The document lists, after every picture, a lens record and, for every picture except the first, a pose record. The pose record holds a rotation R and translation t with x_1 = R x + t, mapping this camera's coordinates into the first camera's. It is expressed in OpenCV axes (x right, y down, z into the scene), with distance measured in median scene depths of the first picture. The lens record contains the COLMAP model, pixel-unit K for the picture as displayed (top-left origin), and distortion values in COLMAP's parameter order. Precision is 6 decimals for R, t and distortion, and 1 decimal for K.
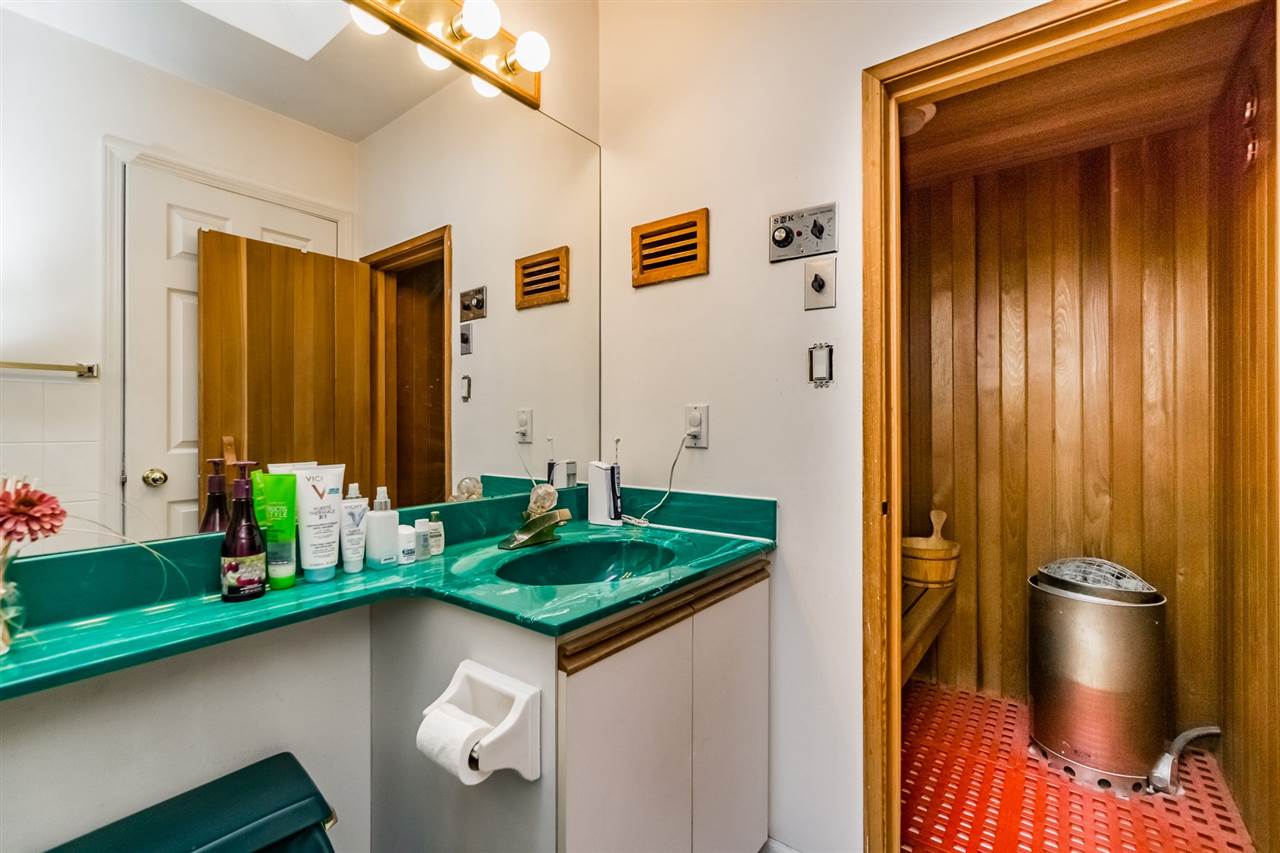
lens RADIAL K [[552.0, 0, 633.5], [0, 552.0, 426.2], [0, 0, 1]] dist [-0.001436, 0.000632]
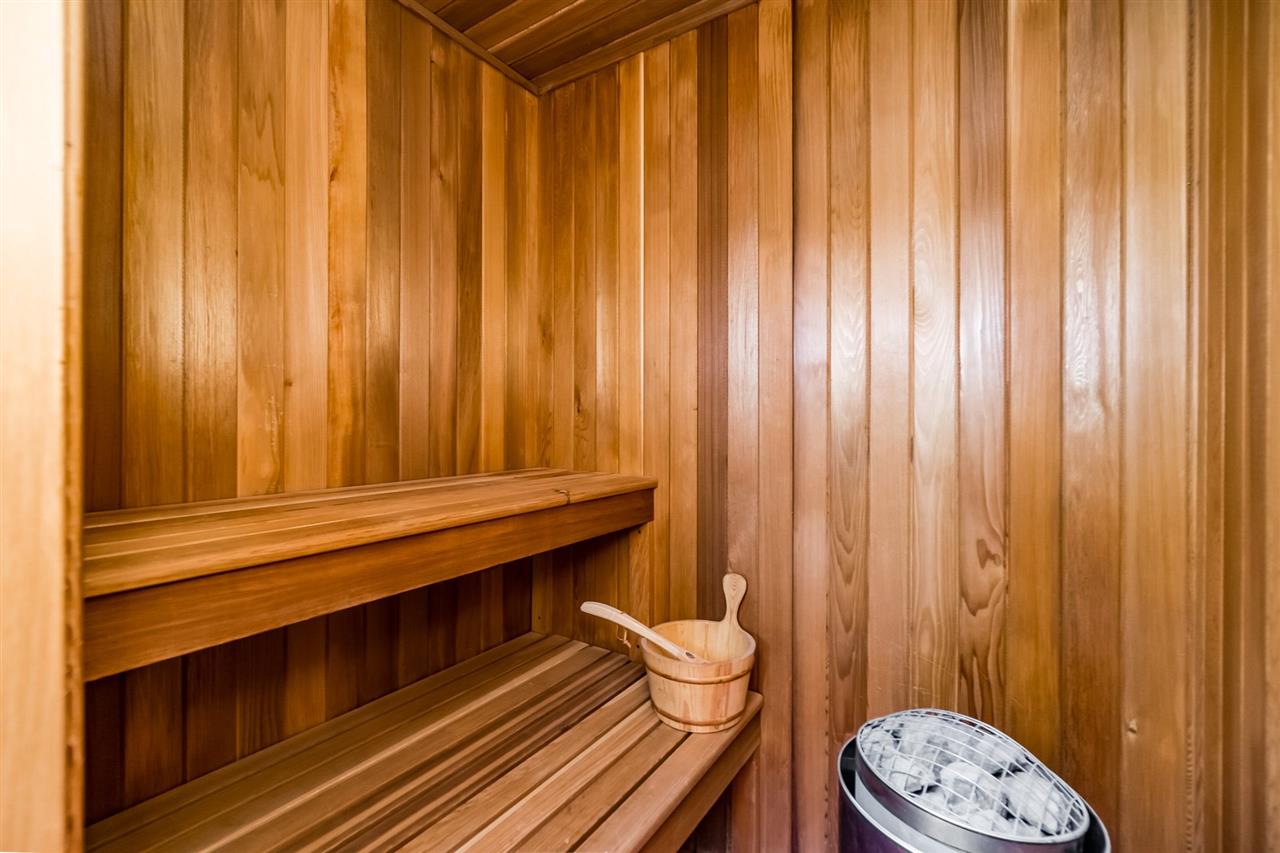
lens RADIAL K [[552.0, 0, 646.0], [0, 552.0, 421.5], [0, 0, 1]] dist [-0.001436, 0.000632]
pose [[0.995062, 0.004489, 0.099155, 0.446571], [-0.004681, 0.999988, 0.001707, -0.009057], [-0.099146, -0.002162, 0.995071, 0.484671]]
